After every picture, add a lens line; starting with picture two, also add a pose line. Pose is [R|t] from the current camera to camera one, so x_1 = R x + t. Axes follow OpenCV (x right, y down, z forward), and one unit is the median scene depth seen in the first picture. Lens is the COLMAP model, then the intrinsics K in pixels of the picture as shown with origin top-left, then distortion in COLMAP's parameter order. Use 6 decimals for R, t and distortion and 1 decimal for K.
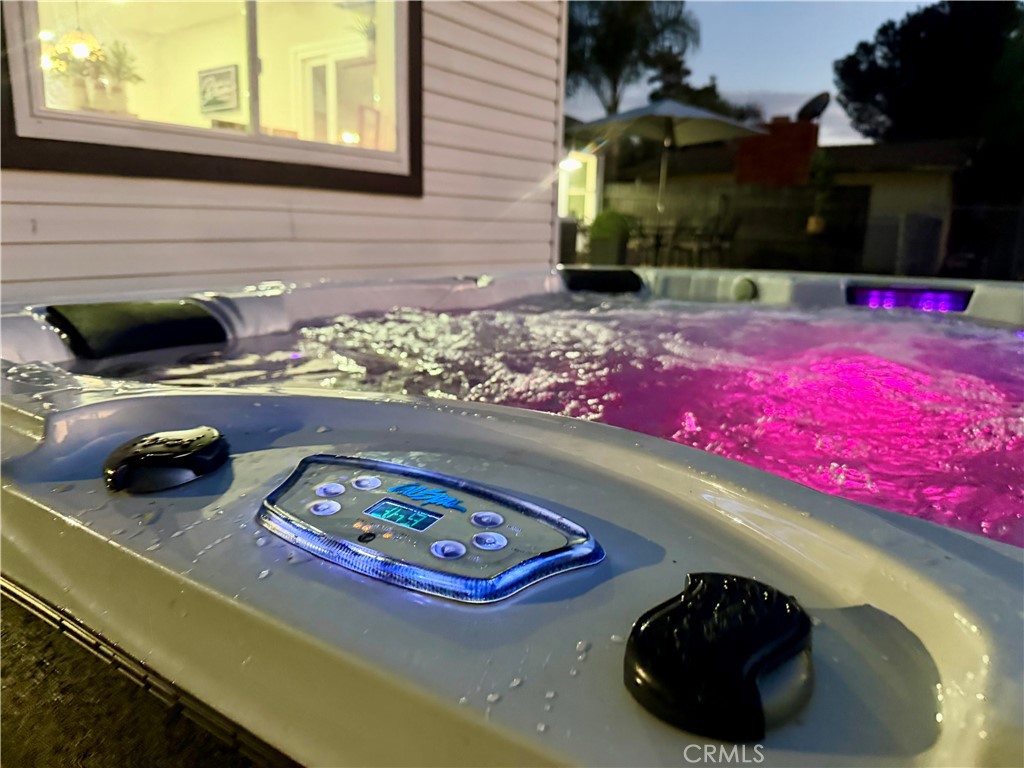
lens RADIAL K [[717.8, 0, 508.4], [0, 717.8, 391.1], [0, 0, 1]] dist [0.077176, -0.114834]
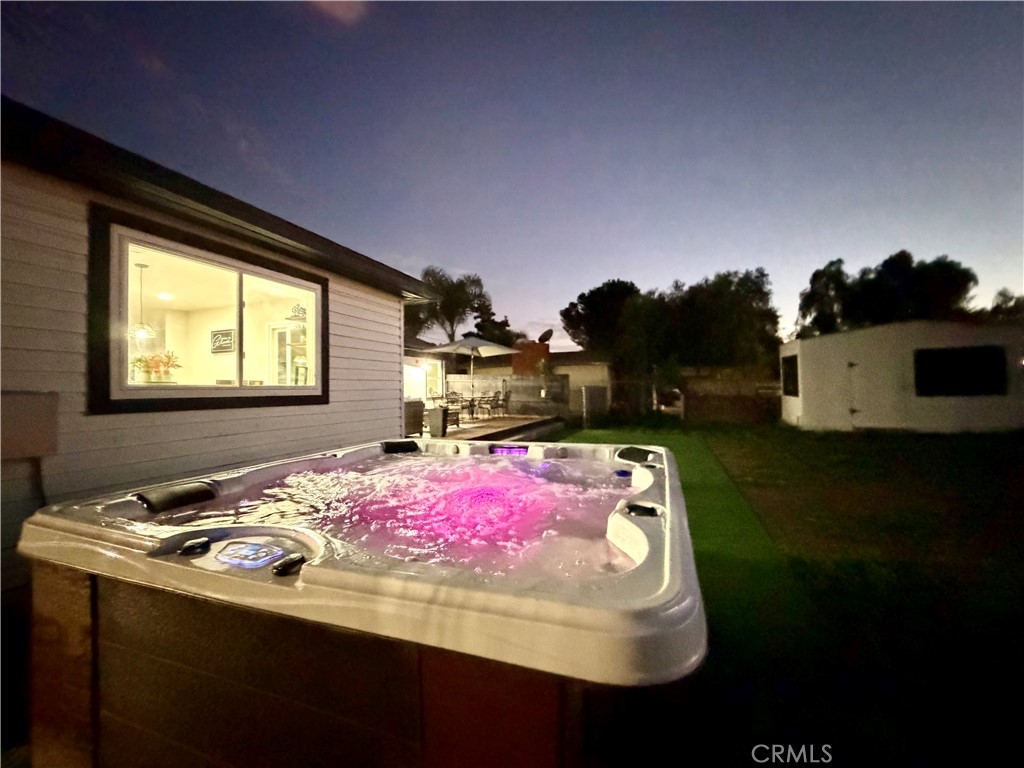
lens RADIAL K [[406.9, 0, 510.0], [0, 406.9, 386.3], [0, 0, 1]] dist [-0.000687, 0.000141]
pose [[0.968826, -0.033408, 0.245478, 0.103891], [0.087796, 0.972858, -0.214102, -0.019996], [-0.231662, 0.228980, 0.945463, -0.255494]]
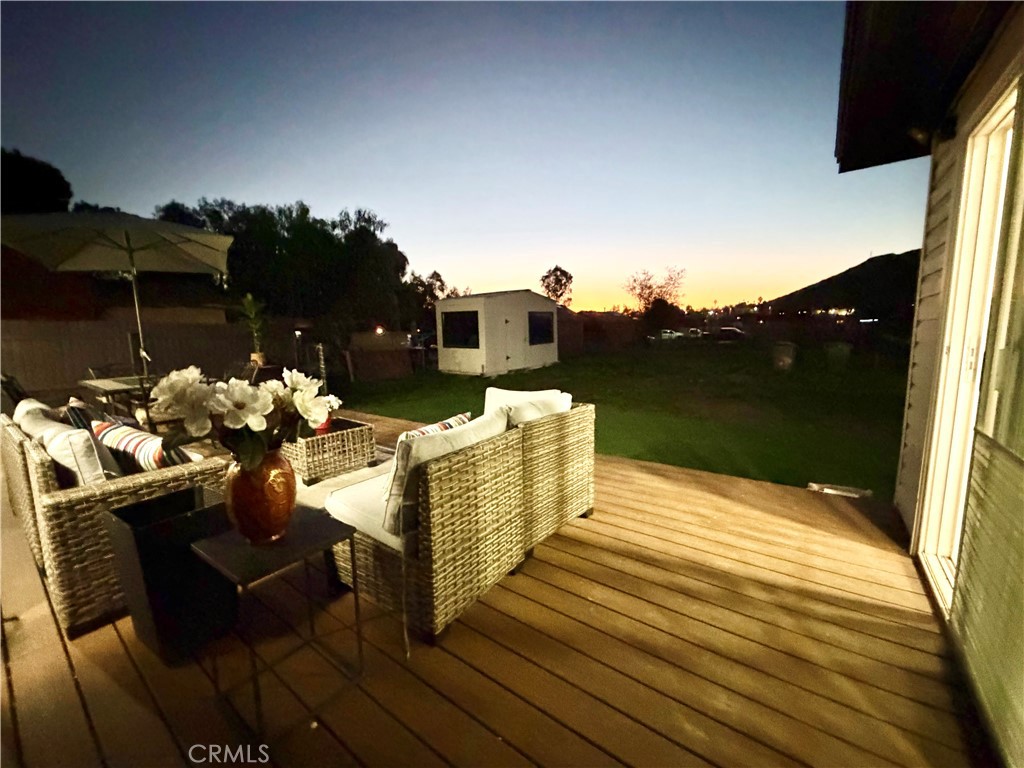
lens RADIAL K [[406.9, 0, 507.4], [0, 406.9, 383.9], [0, 0, 1]] dist [-0.000687, 0.000141]
pose [[0.026175, -0.154422, 0.987658, -0.542225], [0.244379, 0.959008, 0.143466, -0.589500], [-0.969326, 0.237608, 0.062840, 1.890591]]
